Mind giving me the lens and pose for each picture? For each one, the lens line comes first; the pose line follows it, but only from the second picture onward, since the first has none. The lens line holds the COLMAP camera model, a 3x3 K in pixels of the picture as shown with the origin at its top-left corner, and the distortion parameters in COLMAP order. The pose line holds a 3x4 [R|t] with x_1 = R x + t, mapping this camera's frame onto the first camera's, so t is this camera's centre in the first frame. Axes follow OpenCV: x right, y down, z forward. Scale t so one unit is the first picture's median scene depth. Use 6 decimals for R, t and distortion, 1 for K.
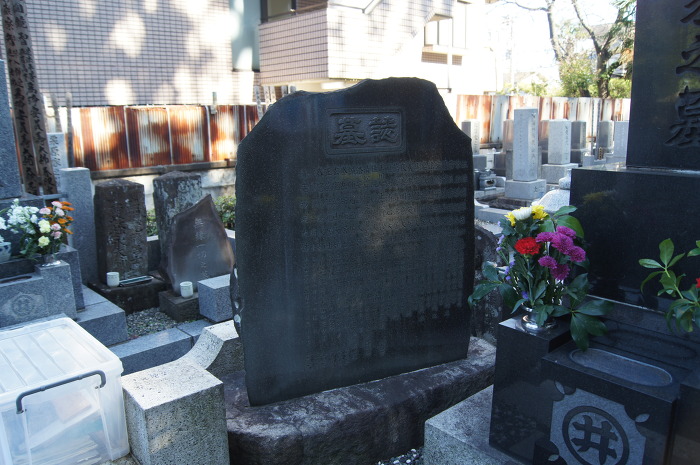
lens RADIAL K [[553.8, 0, 350.0], [0, 553.8, 232.5], [0, 0, 1]] dist [-0.075587, 0.003722]
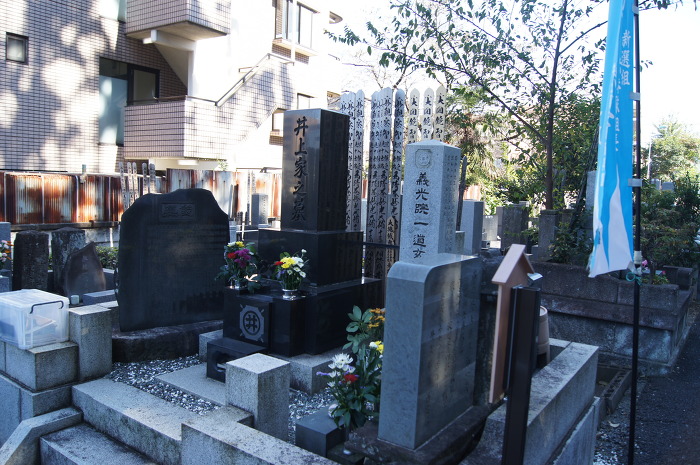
lens RADIAL K [[553.8, 0, 350.0], [0, 553.8, 232.5], [0, 0, 1]] dist [-0.075587, 0.003722]
pose [[0.969424, 0.032302, 0.243255, 0.032052], [-0.002000, 0.992305, -0.123800, 0.036660], [-0.245382, 0.119528, 0.962030, -0.265746]]
